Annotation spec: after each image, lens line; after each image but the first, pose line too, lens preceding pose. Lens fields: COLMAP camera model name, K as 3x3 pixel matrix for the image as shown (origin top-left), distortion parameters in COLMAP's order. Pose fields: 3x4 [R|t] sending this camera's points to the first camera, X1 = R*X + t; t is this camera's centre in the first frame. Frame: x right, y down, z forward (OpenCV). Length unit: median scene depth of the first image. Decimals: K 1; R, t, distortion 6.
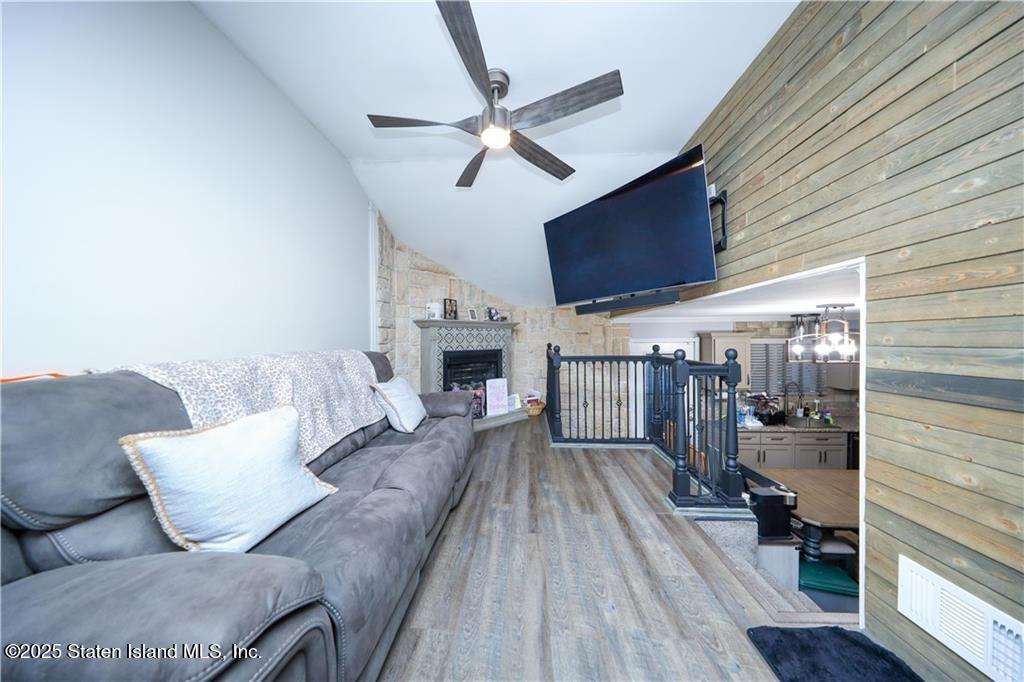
lens RADIAL K [[301.8, 0, 512.5], [0, 301.8, 341.5], [0, 0, 1]] dist [0.000613, 0.000105]
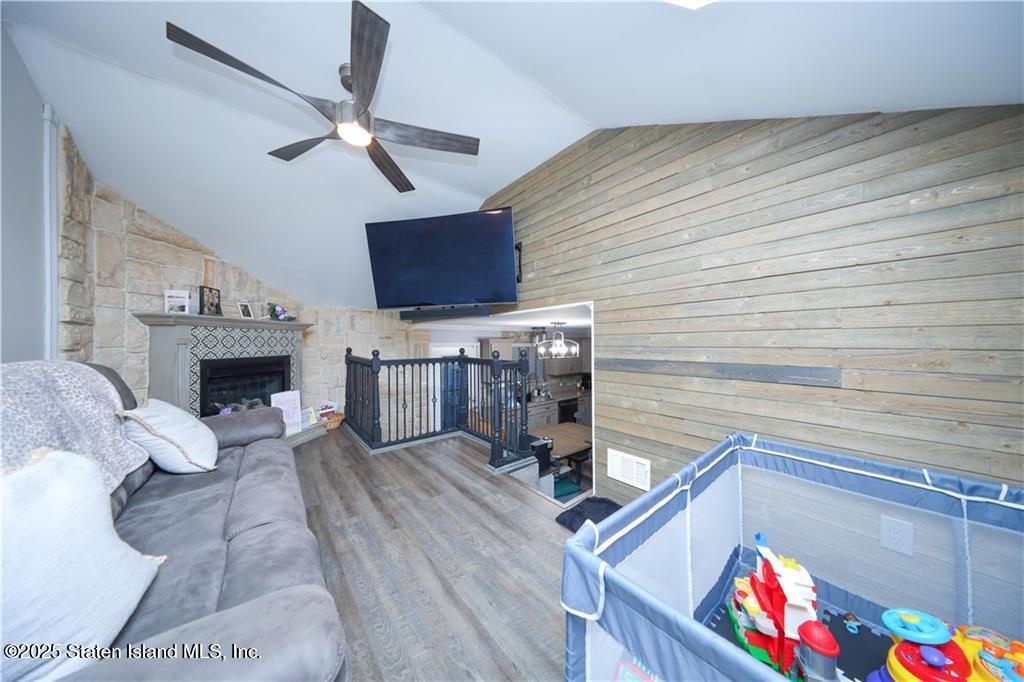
lens RADIAL K [[301.8, 0, 511.4], [0, 301.8, 341.8], [0, 0, 1]] dist [0.000613, 0.000105]
pose [[0.736839, 0.006118, 0.676041, -0.261896], [0.004009, 0.999902, -0.013418, 0.002984], [-0.676057, 0.012597, 0.736742, -0.033861]]
